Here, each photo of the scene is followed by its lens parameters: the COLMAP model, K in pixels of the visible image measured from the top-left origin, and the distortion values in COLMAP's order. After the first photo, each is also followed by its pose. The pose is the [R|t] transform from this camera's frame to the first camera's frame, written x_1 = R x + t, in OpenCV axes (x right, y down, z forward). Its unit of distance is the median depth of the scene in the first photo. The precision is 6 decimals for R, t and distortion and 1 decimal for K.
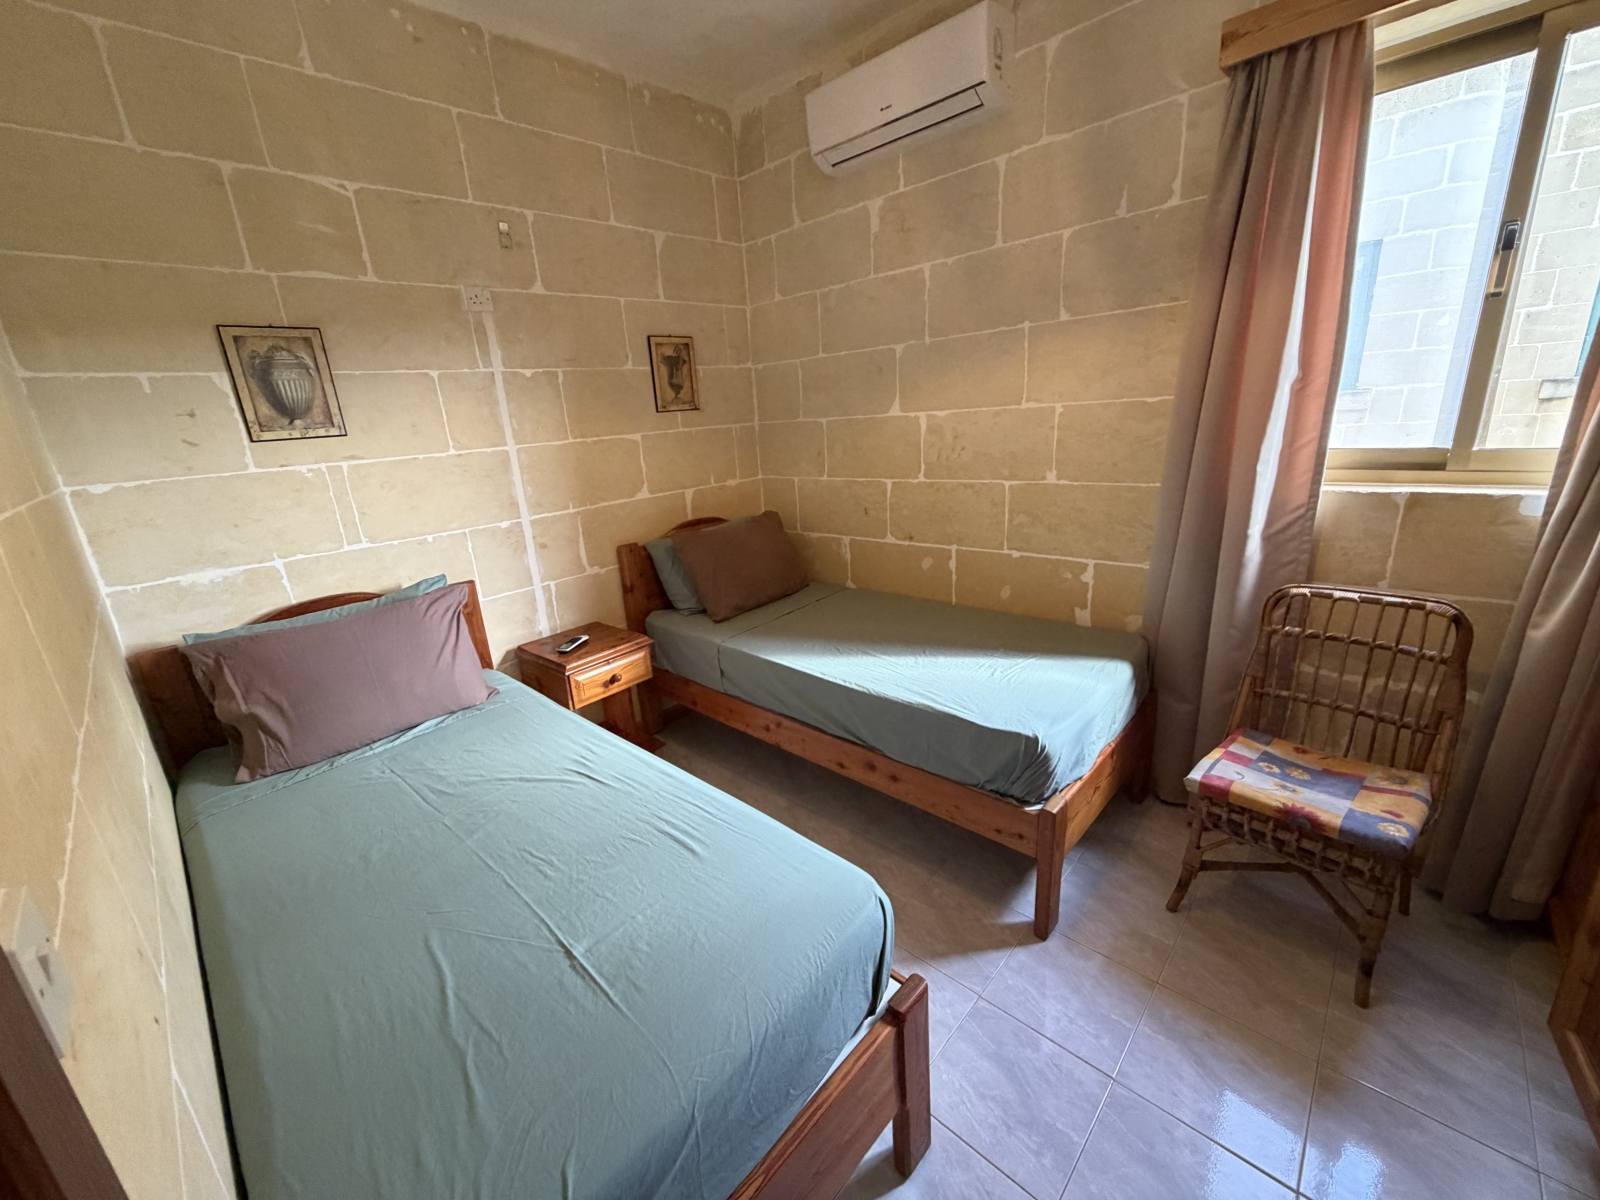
lens RADIAL K [[636.9, 0, 796.8], [0, 636.9, 600.7], [0, 0, 1]] dist [-0.004492, 0.000623]
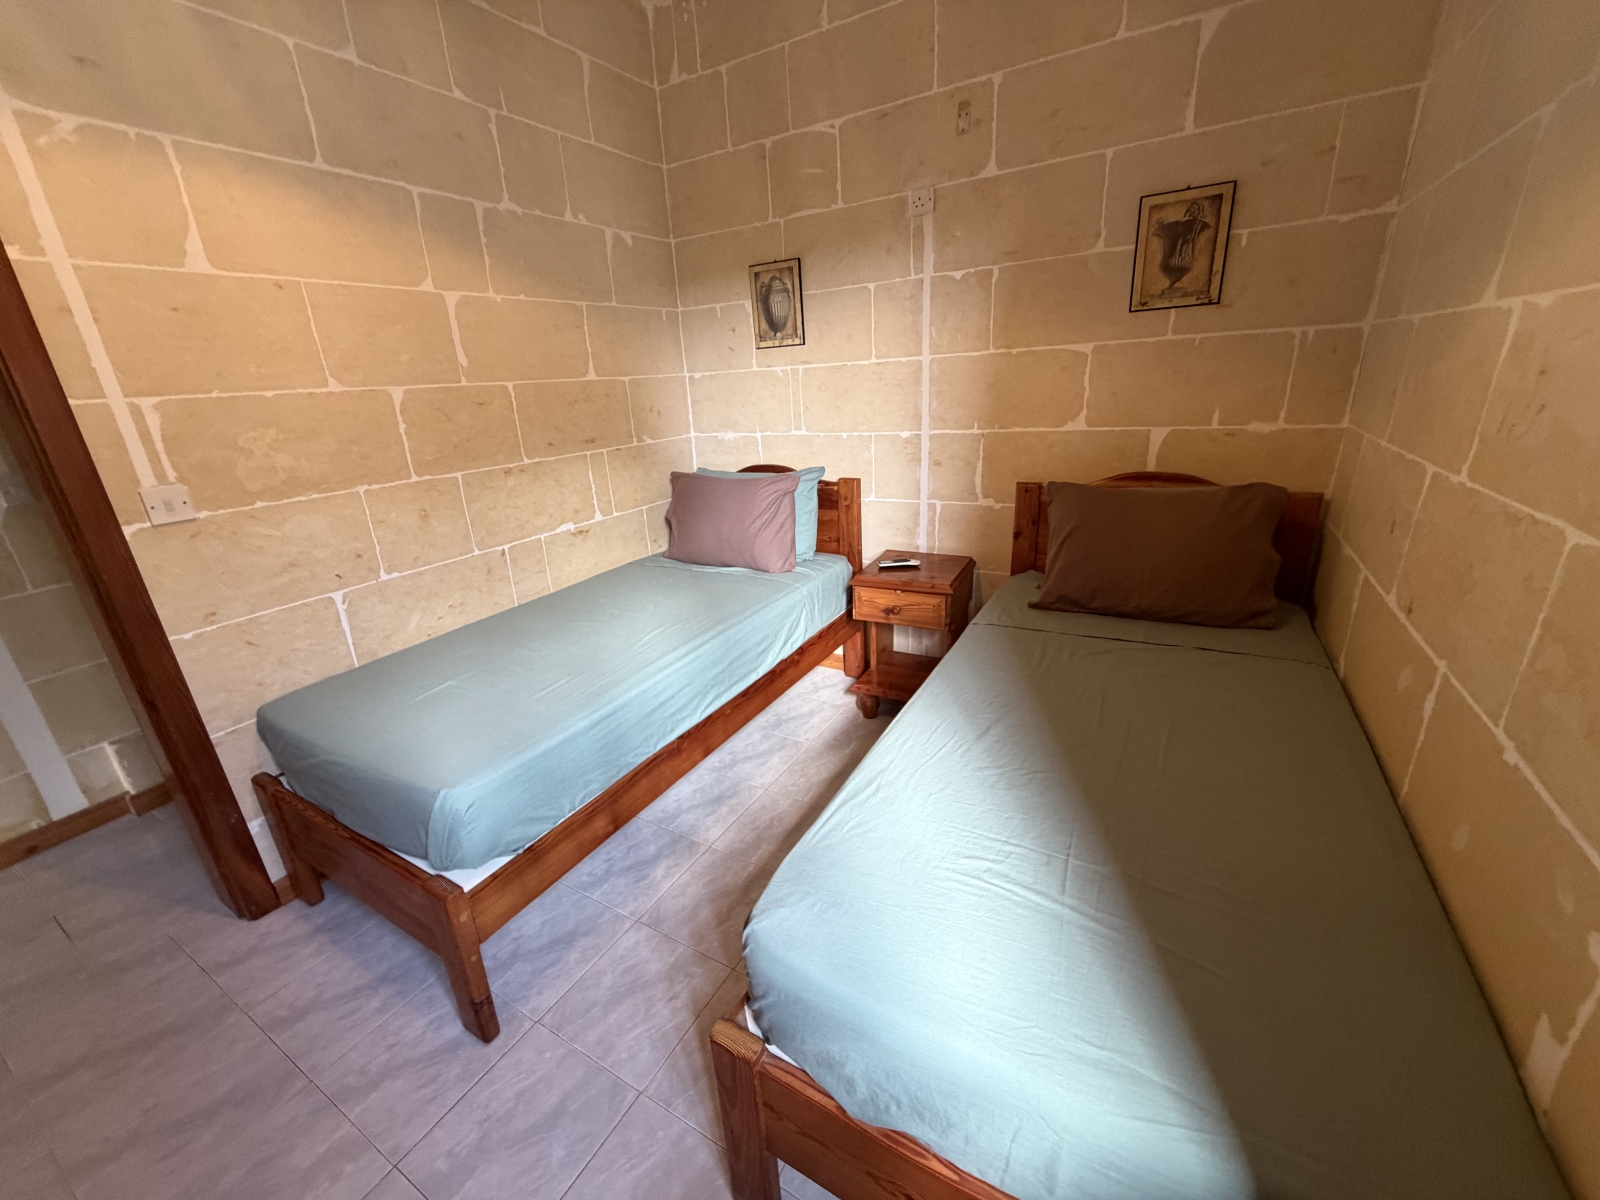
lens RADIAL K [[636.9, 0, 795.8], [0, 636.9, 600.0], [0, 0, 1]] dist [-0.004492, 0.000623]
pose [[0.228150, 0.377975, -0.897264, 0.529615], [-0.236413, 0.915495, 0.325542, -0.167101], [0.944487, 0.137853, 0.298229, 0.555251]]
